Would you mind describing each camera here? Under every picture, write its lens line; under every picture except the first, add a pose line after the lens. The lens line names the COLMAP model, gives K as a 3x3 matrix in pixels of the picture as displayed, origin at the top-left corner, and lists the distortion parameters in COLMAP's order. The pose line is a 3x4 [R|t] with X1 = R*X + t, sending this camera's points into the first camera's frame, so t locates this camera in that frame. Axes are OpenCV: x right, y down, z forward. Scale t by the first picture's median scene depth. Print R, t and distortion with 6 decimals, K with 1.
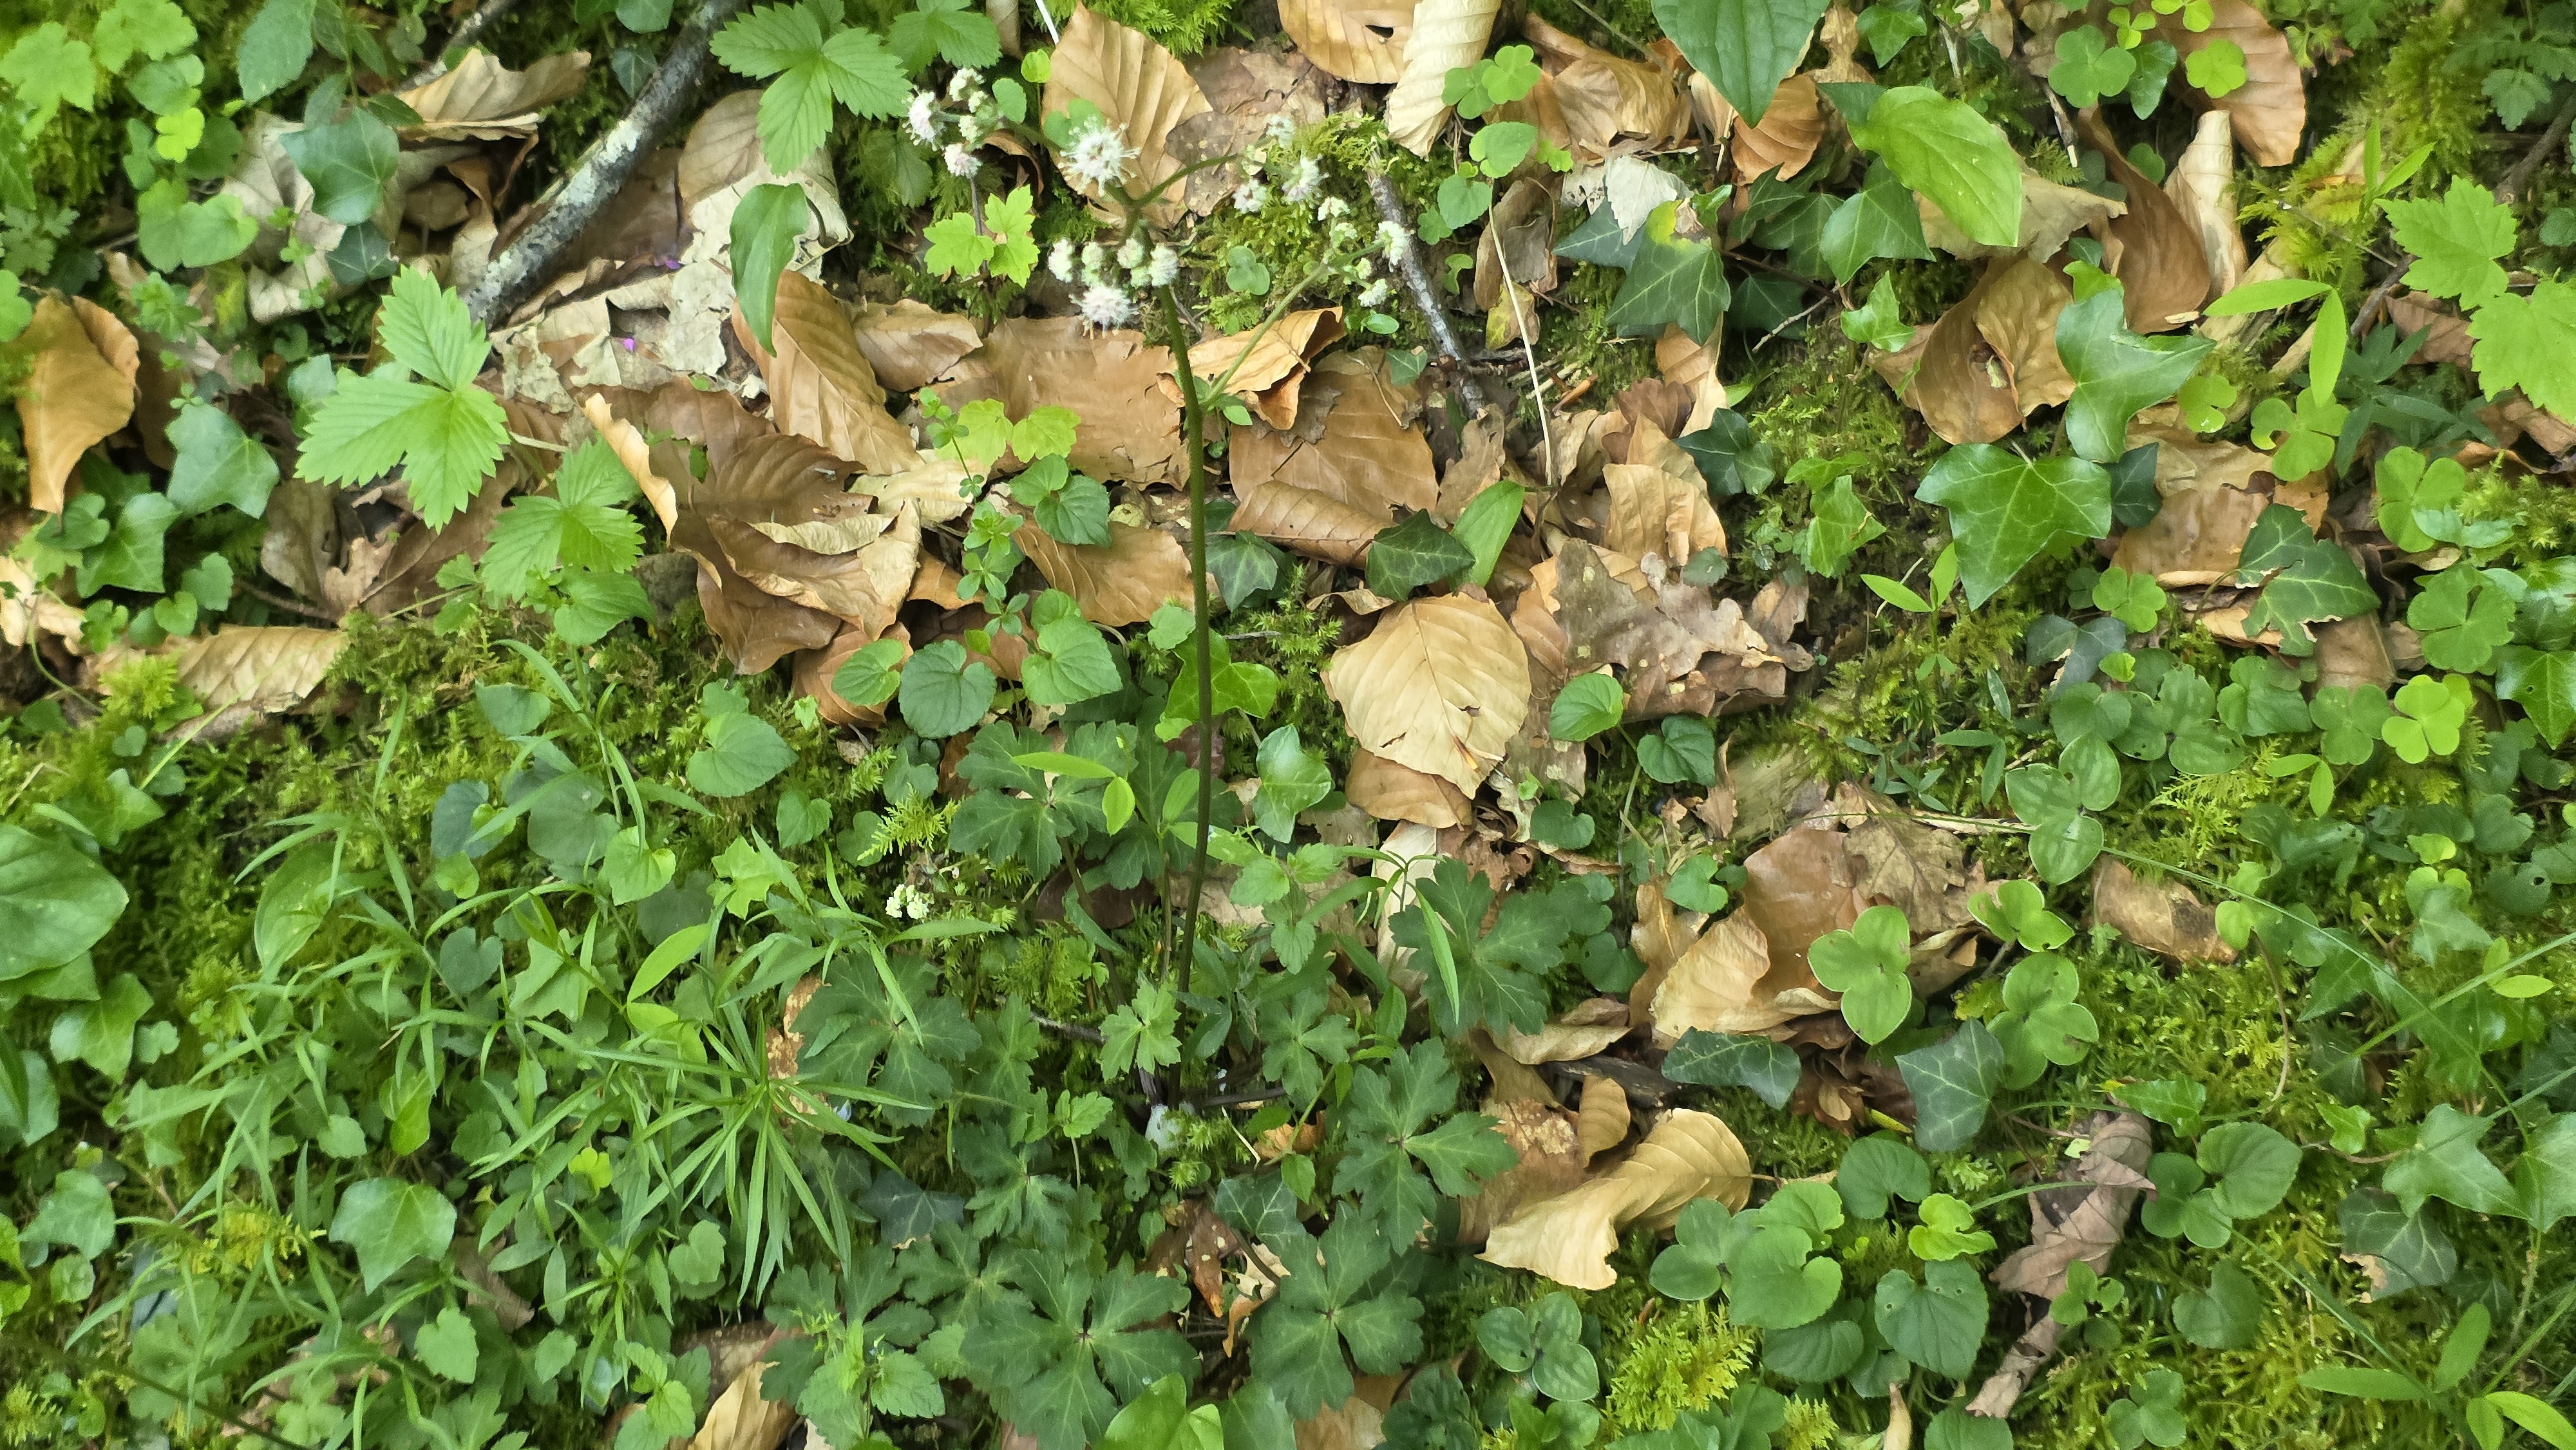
lens RADIAL K [[3513.9, 0, 1288.3], [0, 3513.9, 726.2], [0, 0, 1]] dist [0.079800, 0.000000]
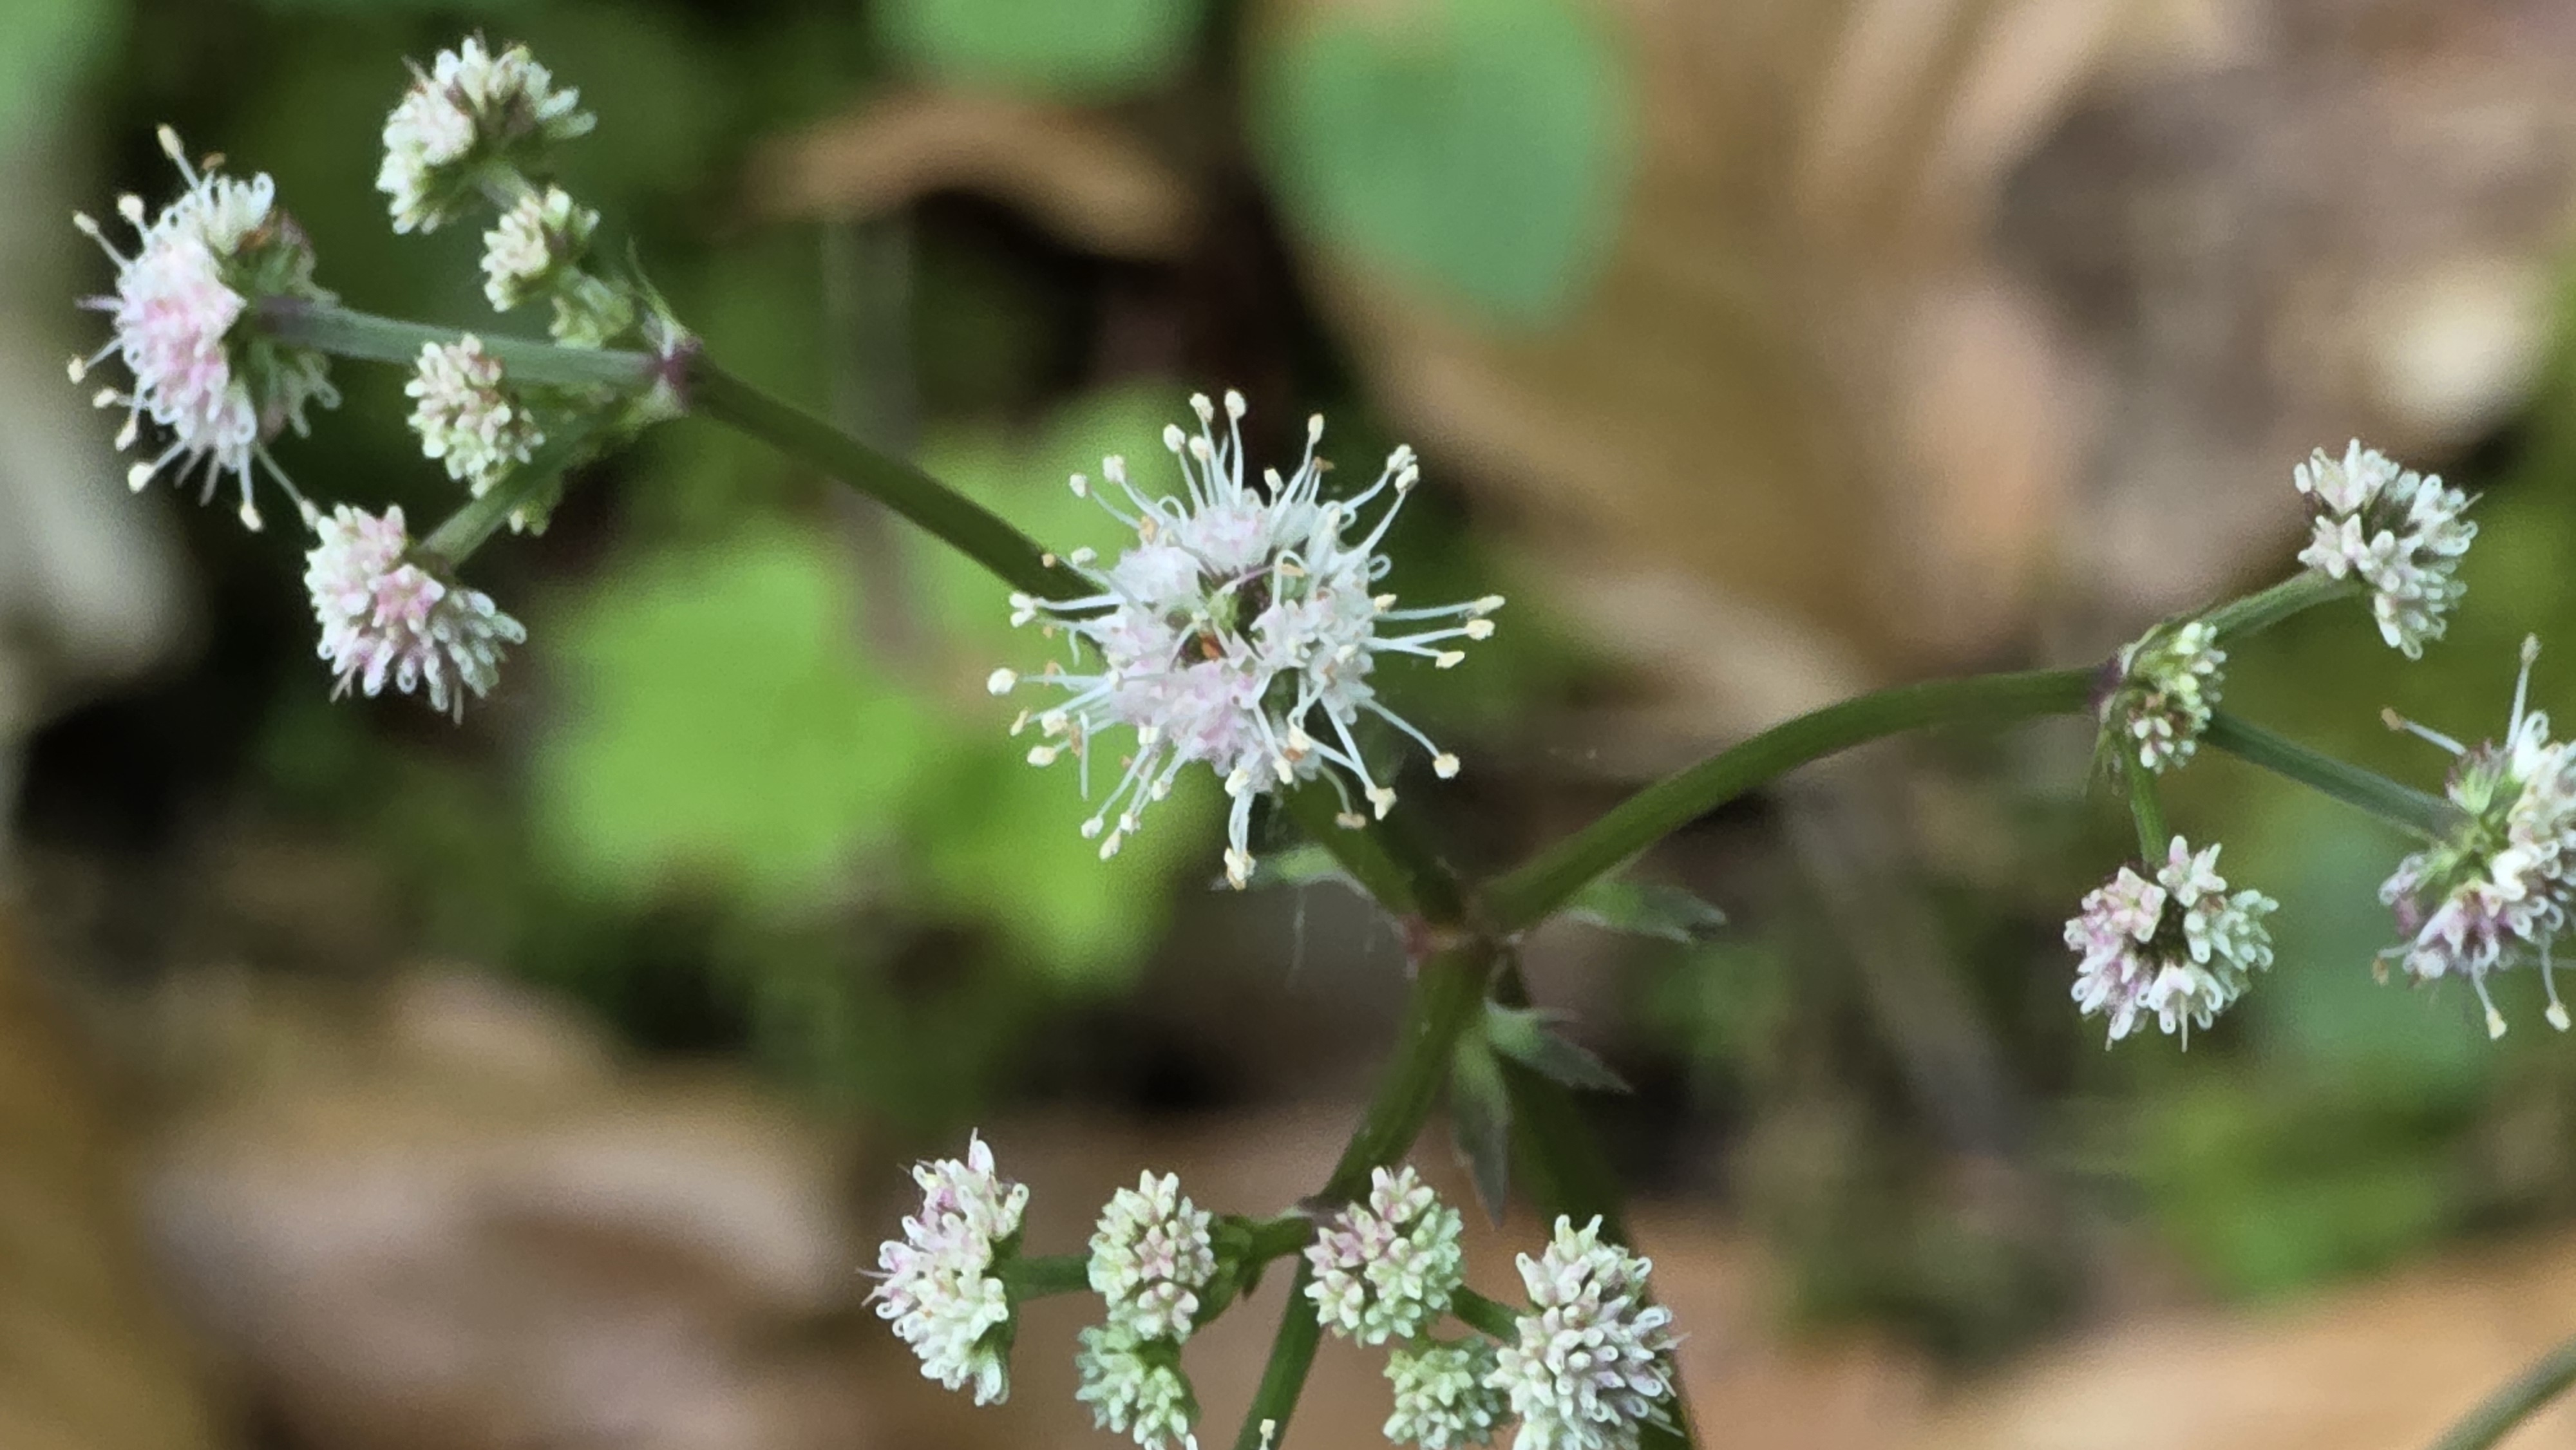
lens RADIAL K [[17385.0, 0, 1287.9], [0, 17385.0, 724.9], [0, 0, 1]] dist [-0.166988, 0.000000]
pose [[0.993515, 0.066490, -0.092232, 0.014513], [-0.075863, 0.991872, -0.102149, -0.051057], [0.084691, 0.108483, 0.990484, 0.142062]]
